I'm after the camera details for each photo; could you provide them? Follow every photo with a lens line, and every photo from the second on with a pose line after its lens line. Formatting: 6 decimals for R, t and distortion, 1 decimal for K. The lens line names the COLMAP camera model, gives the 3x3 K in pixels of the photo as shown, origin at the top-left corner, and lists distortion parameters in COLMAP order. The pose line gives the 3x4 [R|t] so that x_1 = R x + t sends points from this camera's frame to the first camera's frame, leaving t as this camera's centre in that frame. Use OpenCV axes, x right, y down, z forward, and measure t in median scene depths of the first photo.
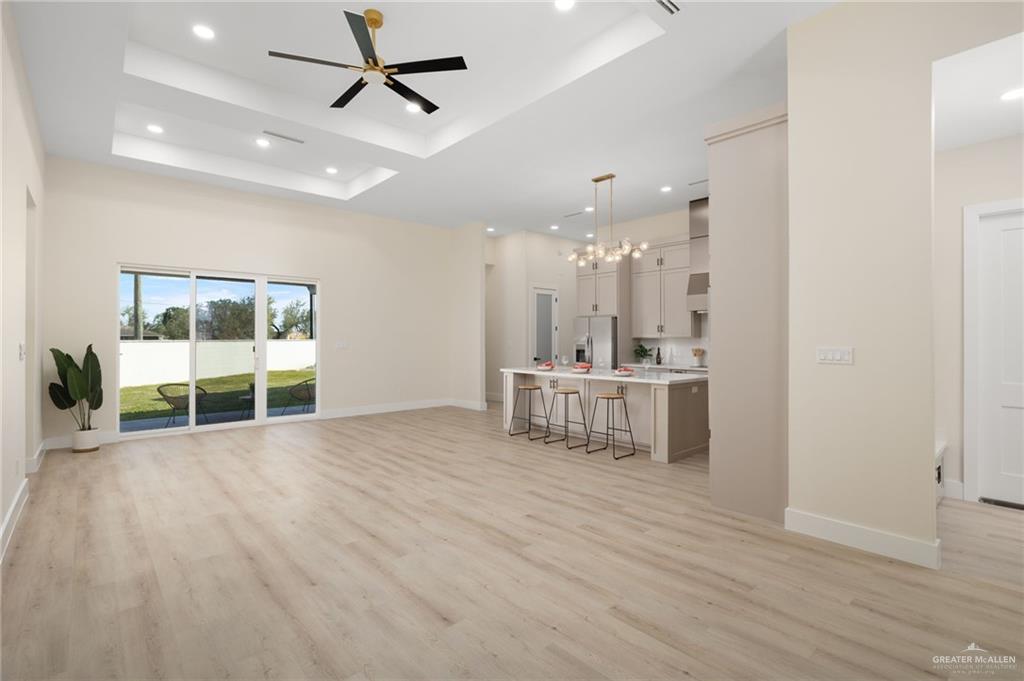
lens RADIAL K [[486.0, 0, 515.8], [0, 486.0, 338.6], [0, 0, 1]] dist [0.015353, -0.000161]
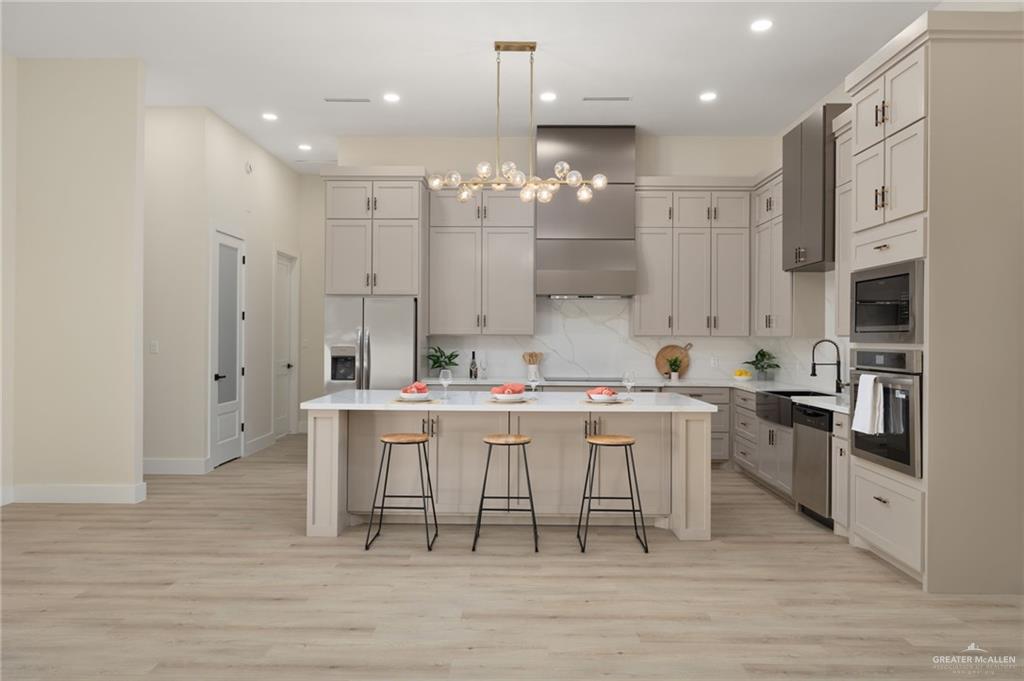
lens RADIAL K [[686.5, 0, 510.9], [0, 686.5, 336.5], [0, 0, 1]] dist [0.017434, -0.002748]
pose [[0.681011, 0.004902, 0.732256, -0.296832], [-0.005086, 0.999985, -0.001964, 0.001212], [-0.732255, -0.002387, 0.681026, 0.353174]]
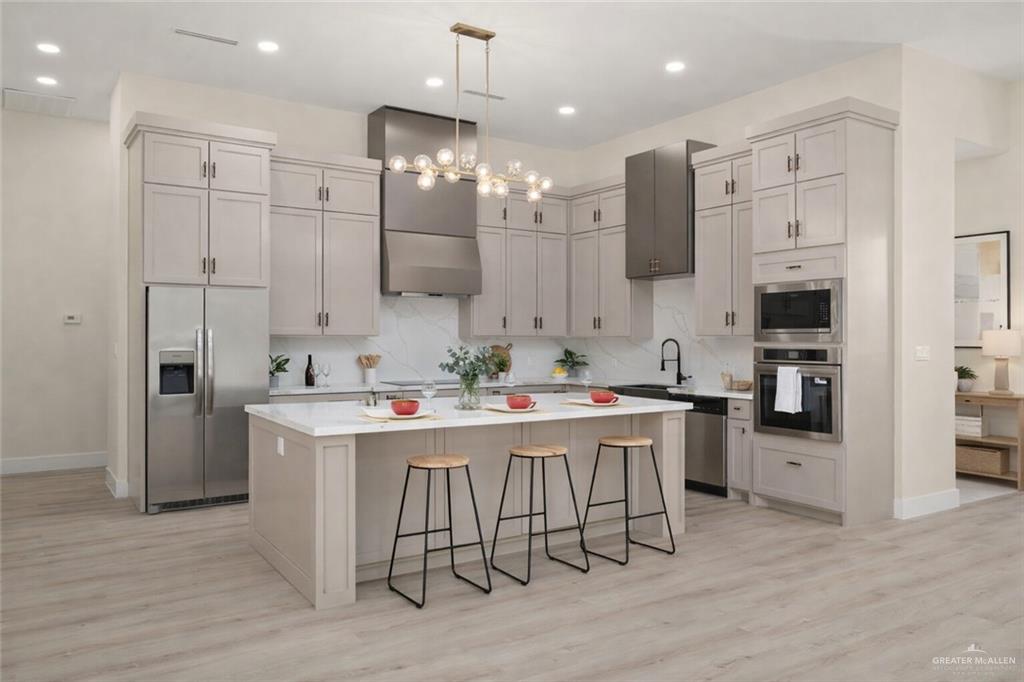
lens RADIAL K [[761.4, 0, 511.5], [0, 761.4, 335.6], [0, 0, 1]] dist [-0.005289, 0.000470]
pose [[0.134434, 0.003460, 0.990916, -0.471489], [-0.001095, 0.999994, -0.003343, 0.000487], [-0.990922, -0.000636, 0.134437, 0.638322]]
